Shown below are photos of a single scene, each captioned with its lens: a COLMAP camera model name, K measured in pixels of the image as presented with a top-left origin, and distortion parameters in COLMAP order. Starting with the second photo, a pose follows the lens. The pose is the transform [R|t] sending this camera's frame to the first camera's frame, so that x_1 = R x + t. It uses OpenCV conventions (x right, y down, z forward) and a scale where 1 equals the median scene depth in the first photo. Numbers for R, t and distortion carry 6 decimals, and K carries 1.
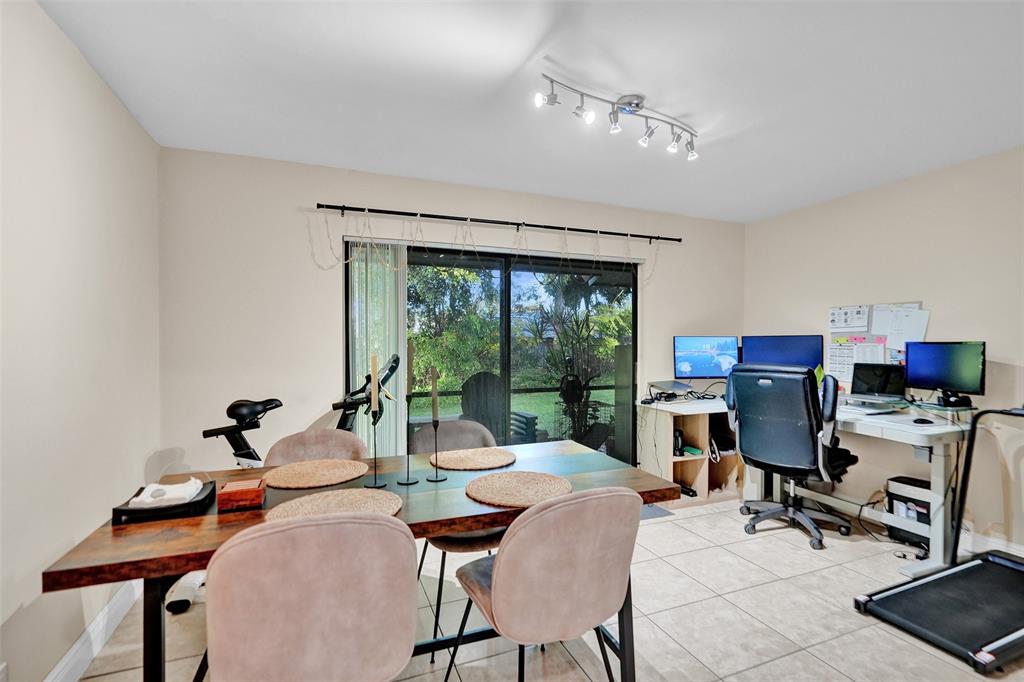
lens RADIAL K [[474.7, 0, 512.6], [0, 474.7, 339.4], [0, 0, 1]] dist [-0.012462, 0.000348]
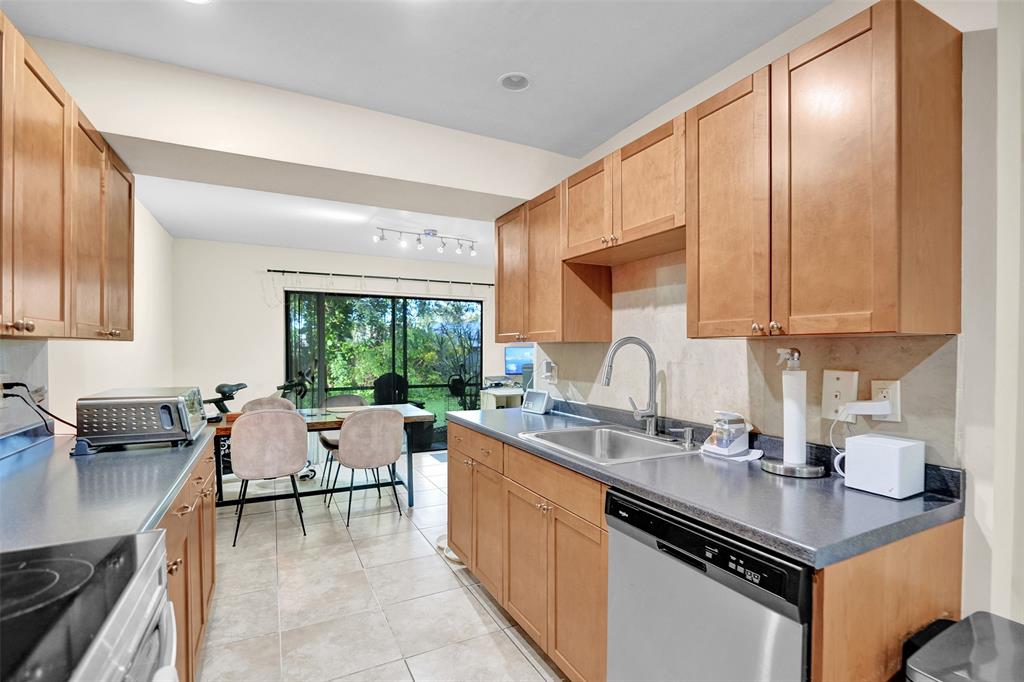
lens RADIAL K [[487.7, 0, 514.2], [0, 487.7, 350.3], [0, 0, 1]] dist [-0.000683, 0.000099]
pose [[0.996537, 0.001450, 0.083142, 0.359573], [-0.001887, 0.999985, 0.005175, -0.008663], [-0.083133, -0.005314, 0.996524, -0.908465]]
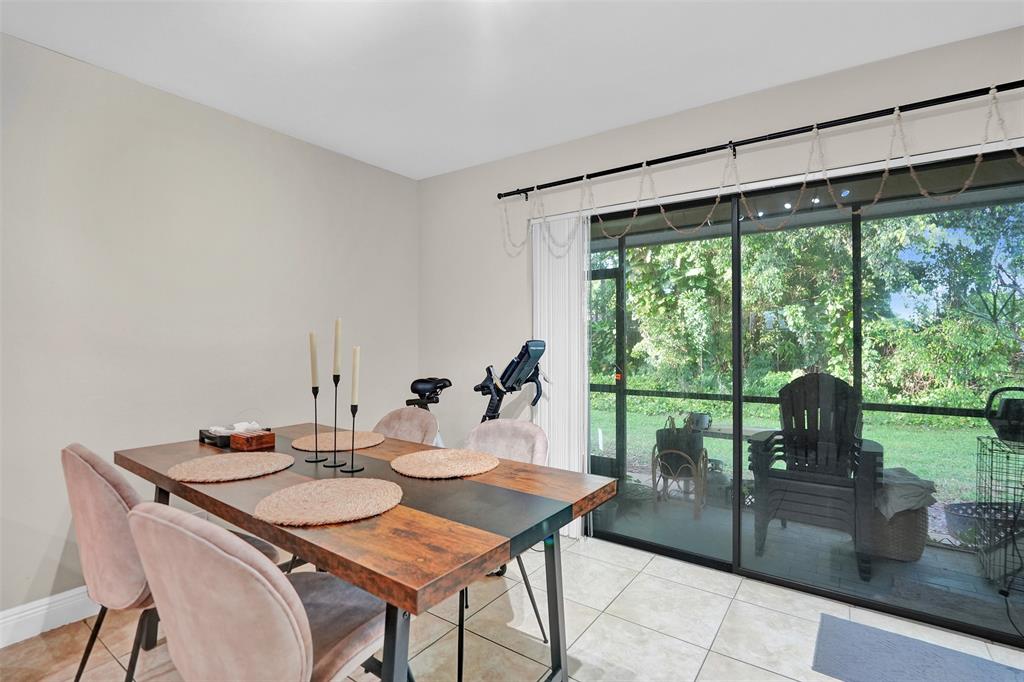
lens RADIAL K [[473.6, 0, 529.1], [0, 473.6, 343.2], [0, 0, 1]] dist [-0.013478, 0.000913]
pose [[0.554213, -0.002959, -0.832370, 0.537482], [0.007681, 0.999969, 0.001560, 0.040398], [0.832340, -0.007258, 0.554218, 0.538481]]
